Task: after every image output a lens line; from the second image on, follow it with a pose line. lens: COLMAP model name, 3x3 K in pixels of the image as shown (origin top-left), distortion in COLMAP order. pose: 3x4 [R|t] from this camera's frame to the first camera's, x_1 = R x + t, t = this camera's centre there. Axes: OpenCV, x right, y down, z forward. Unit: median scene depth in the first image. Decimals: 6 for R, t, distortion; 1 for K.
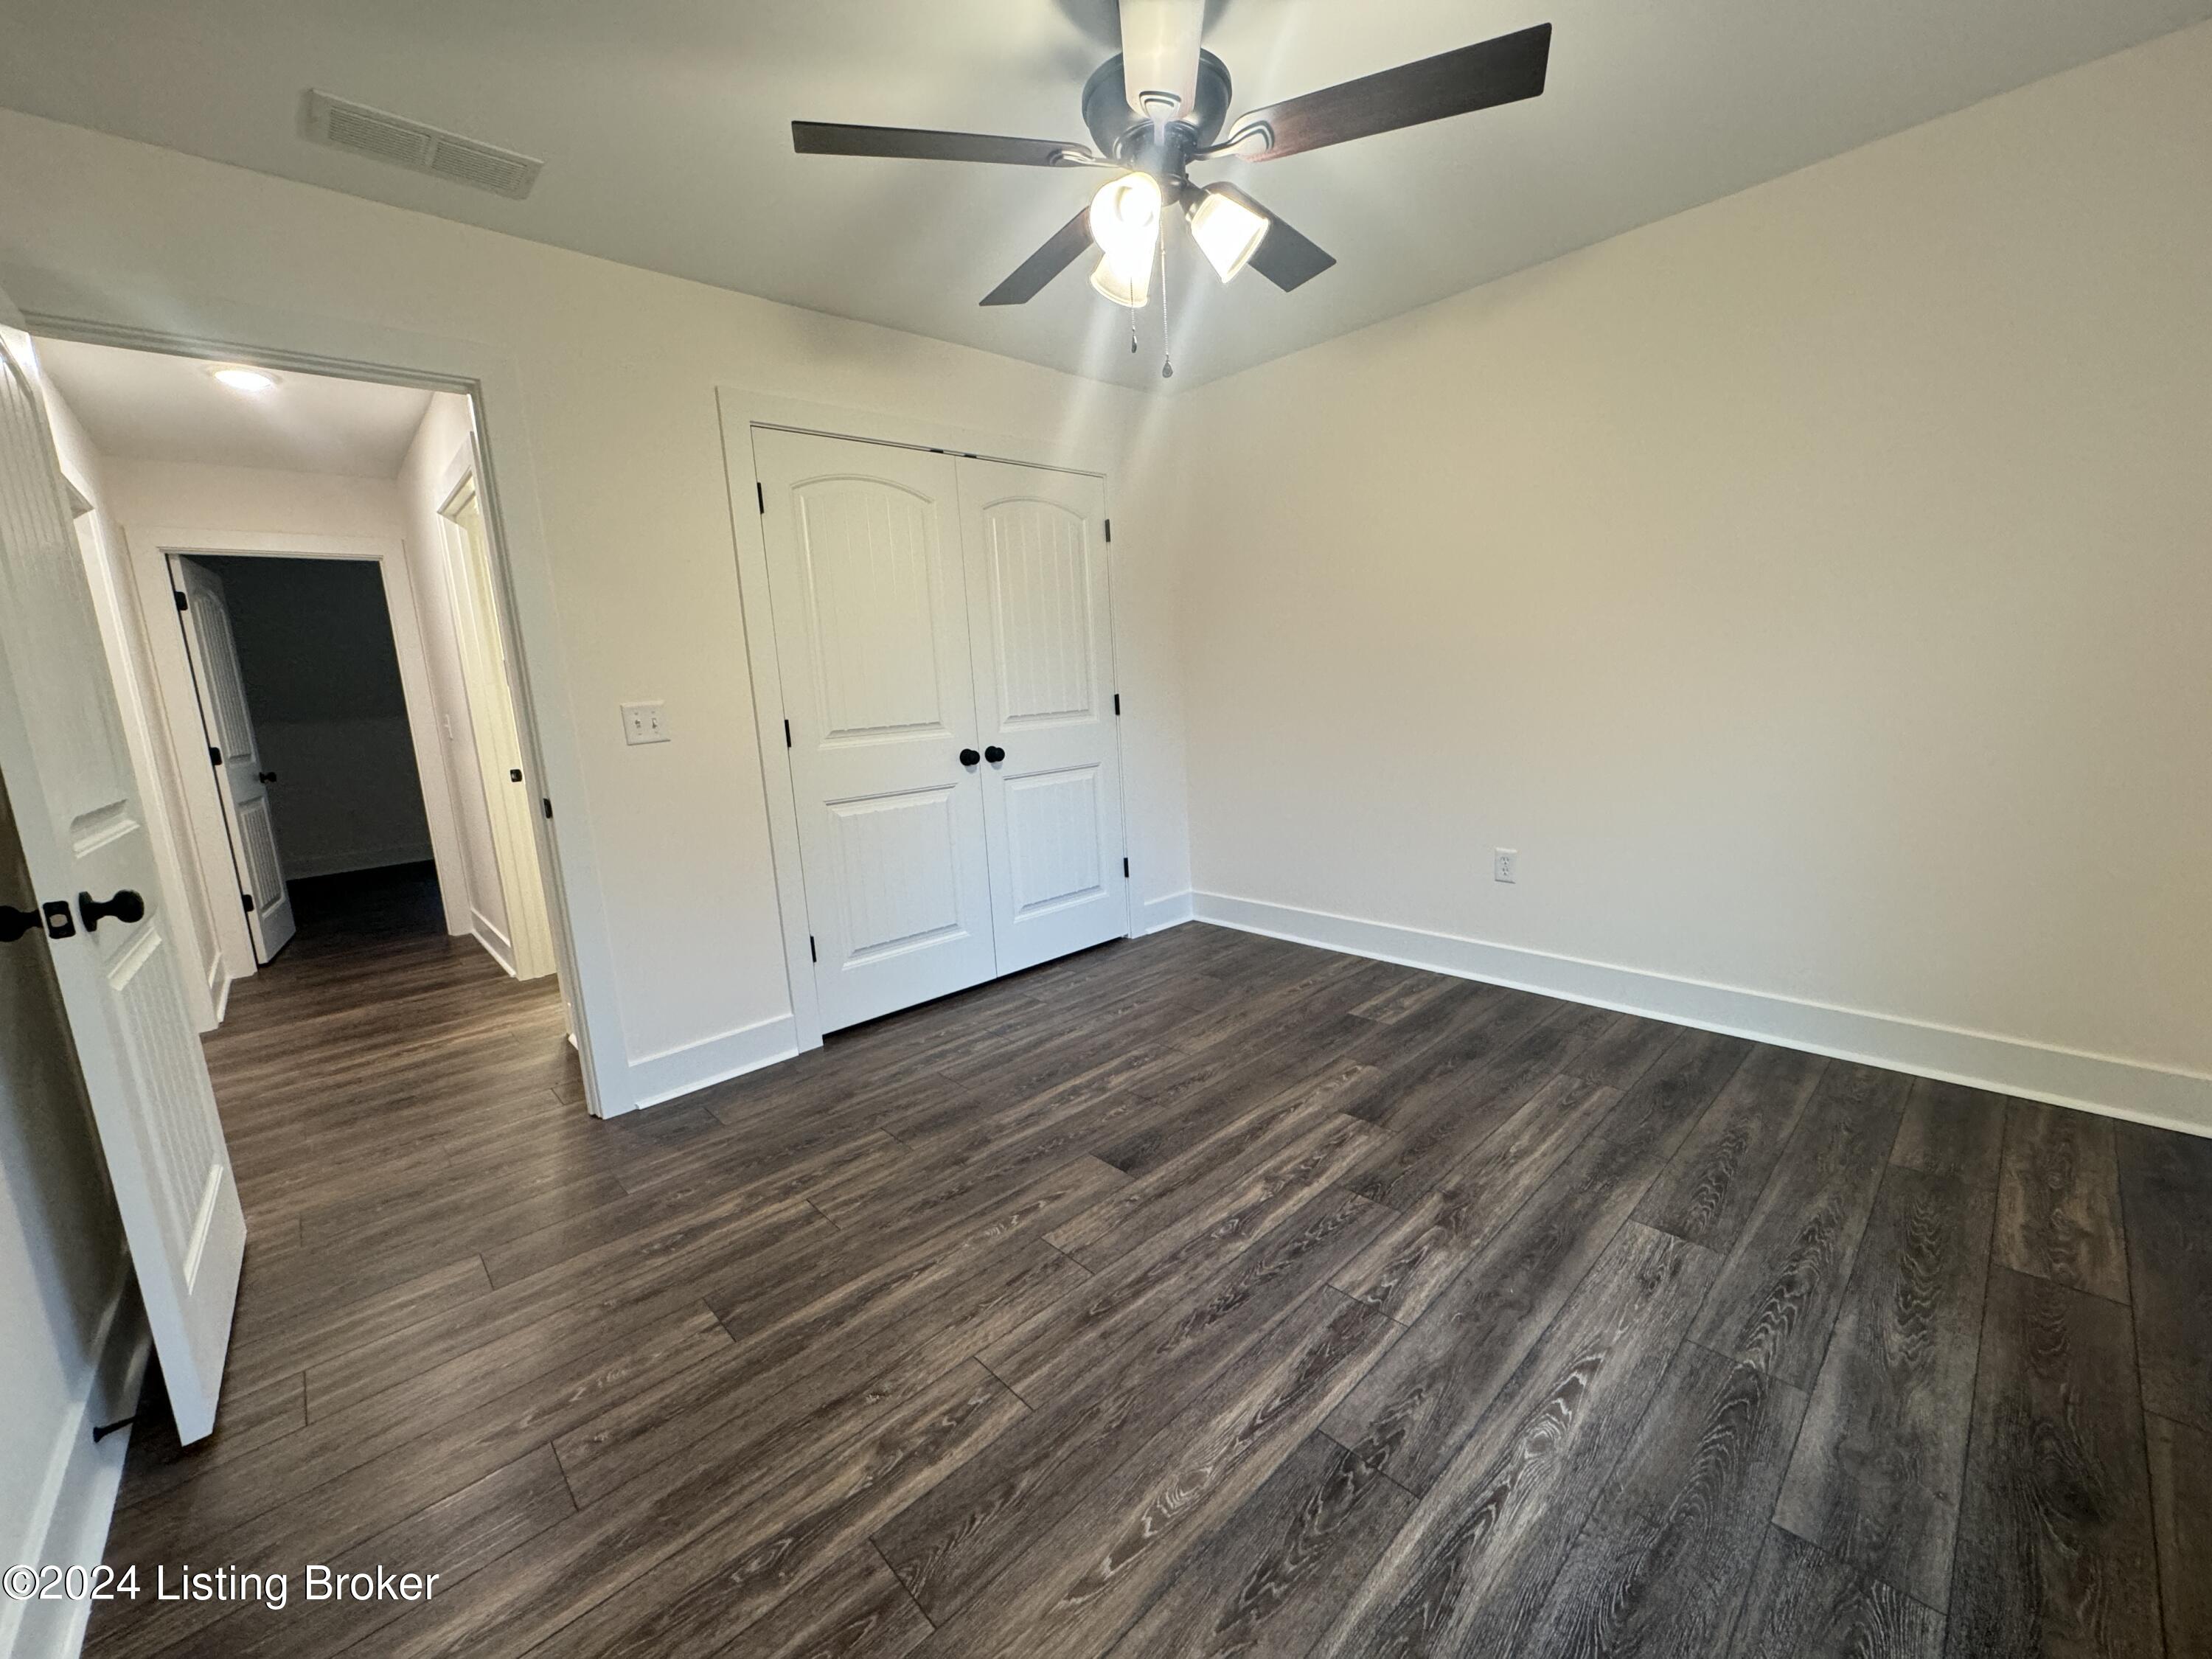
lens RADIAL K [[880.6, 0, 1104.1], [0, 880.6, 829.4], [0, 0, 1]] dist [-0.003416, 0.000713]
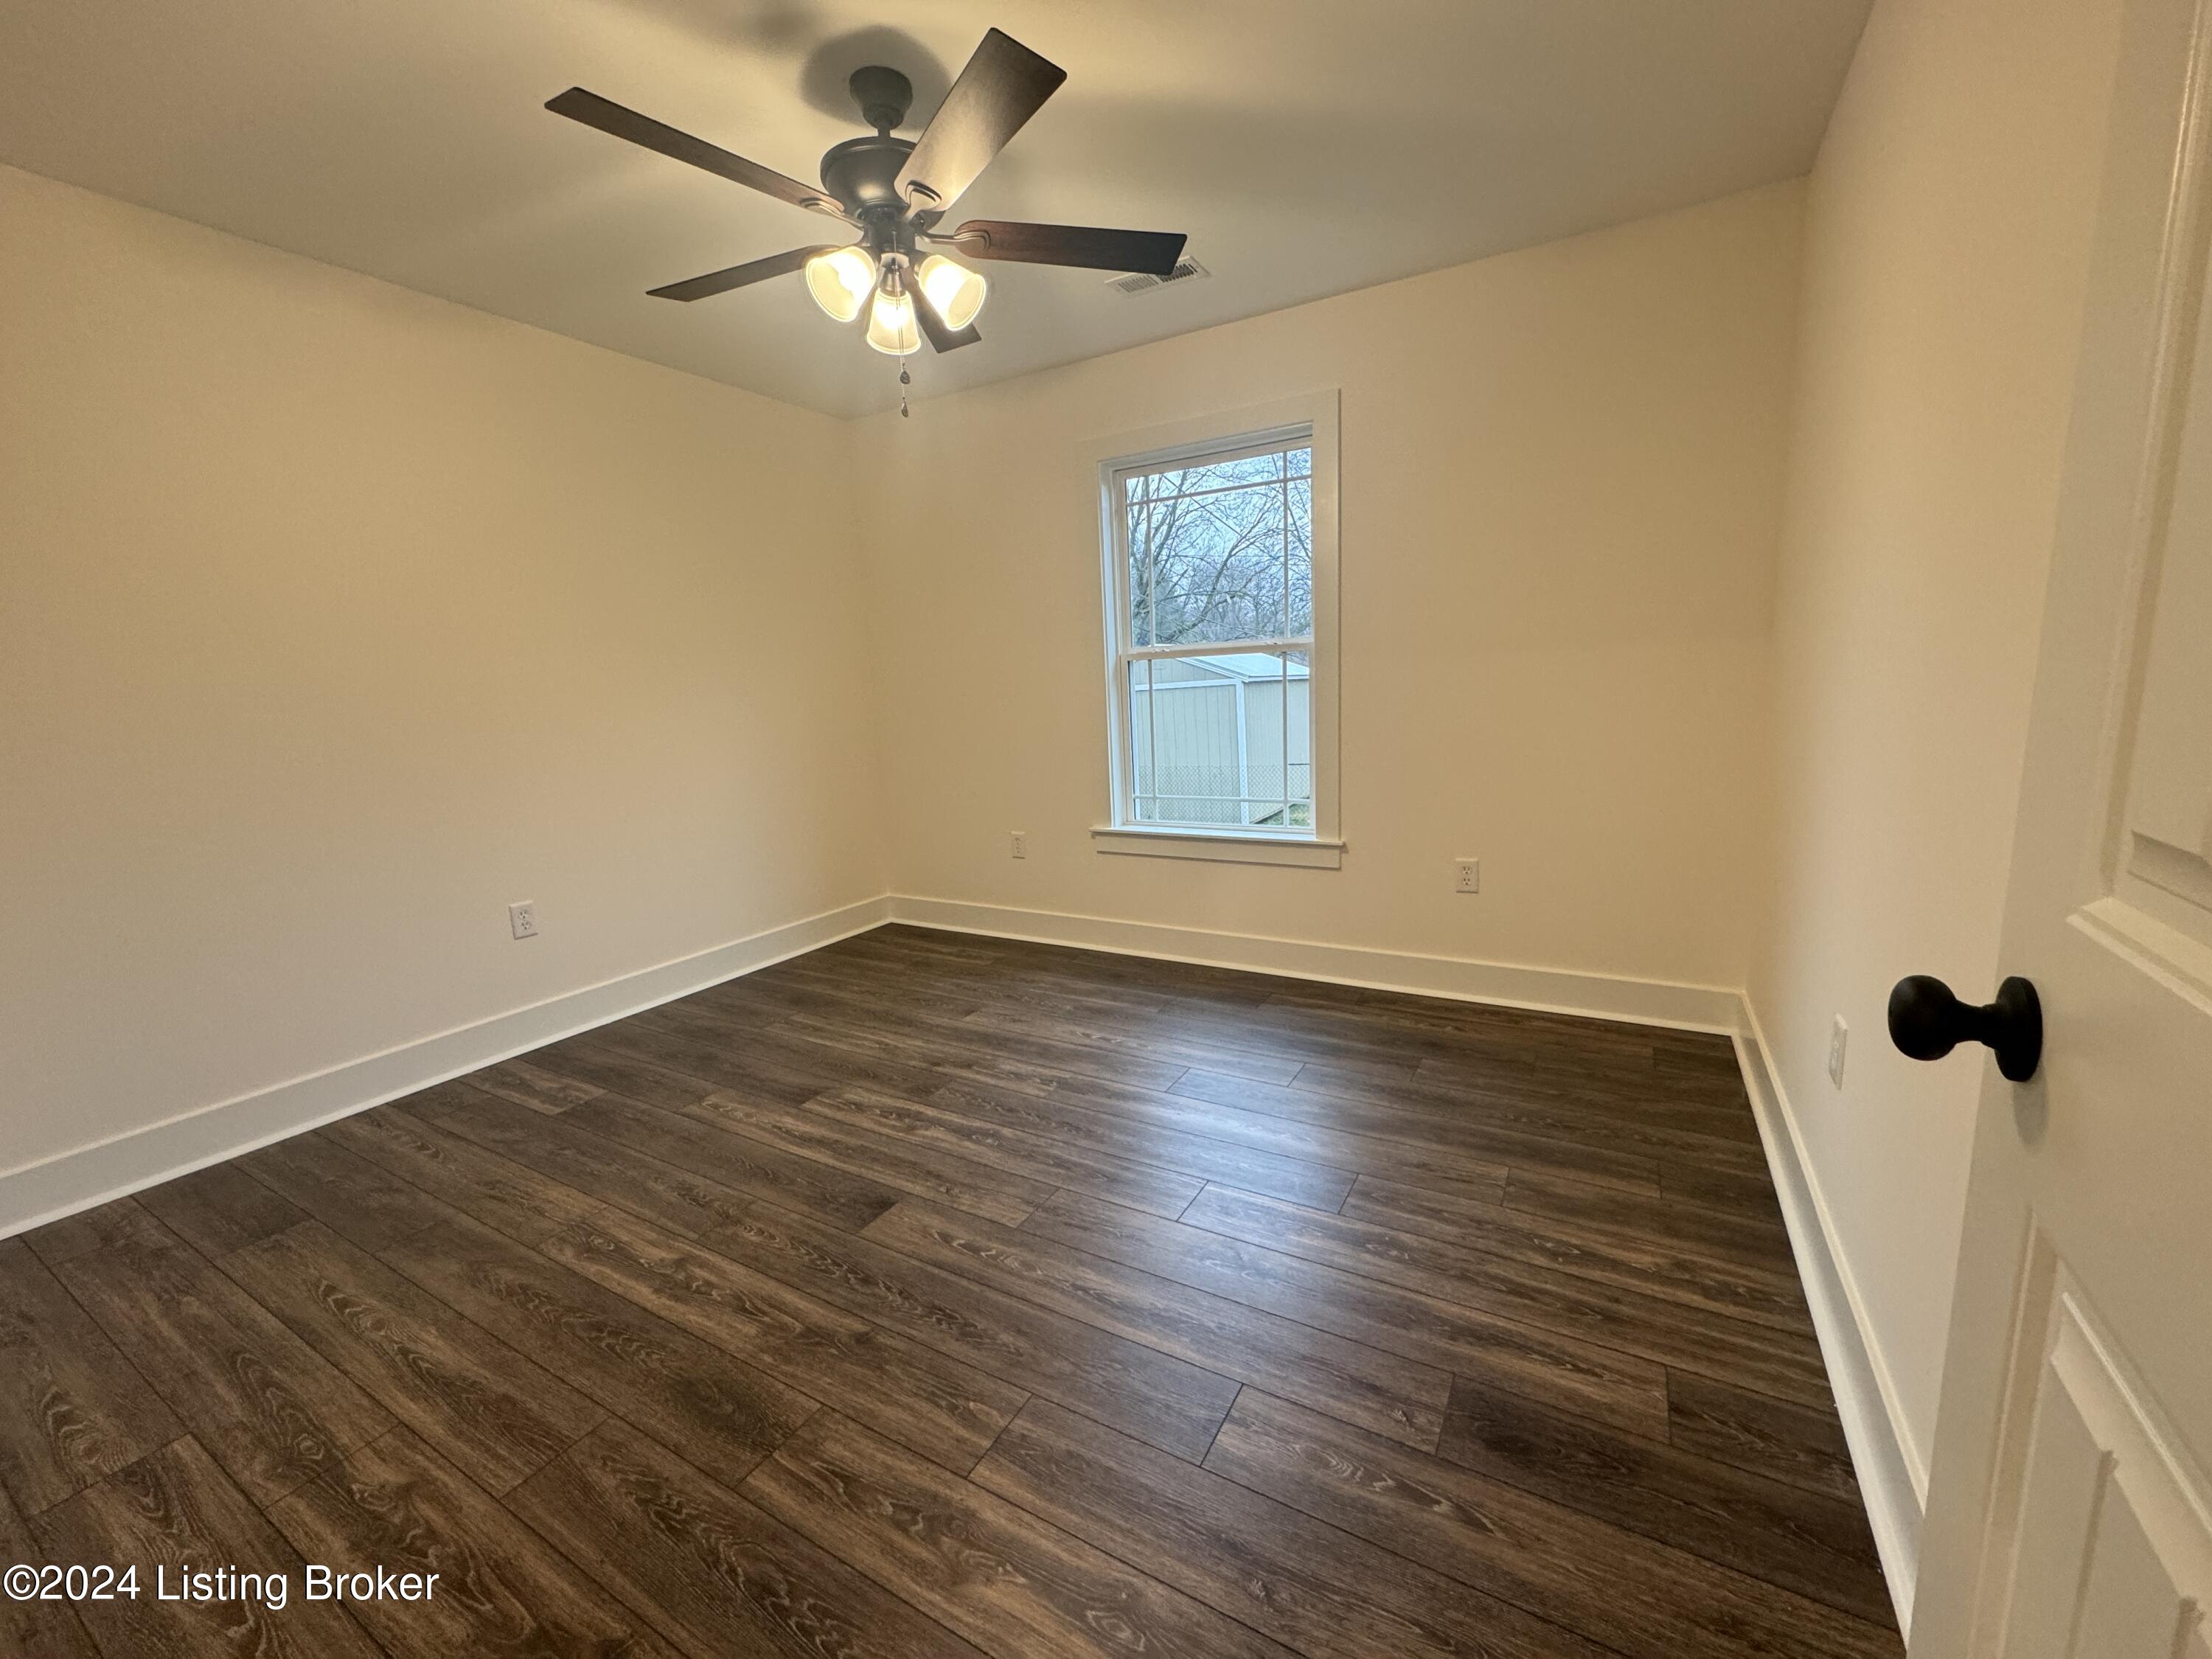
lens RADIAL K [[880.6, 0, 1104.1], [0, 880.6, 829.4], [0, 0, 1]] dist [-0.003416, 0.000713]
pose [[-0.287301, -0.090622, 0.953544, -0.839514], [0.219847, 0.962698, 0.157731, -0.087840], [-0.932269, 0.254950, -0.256661, 0.872116]]
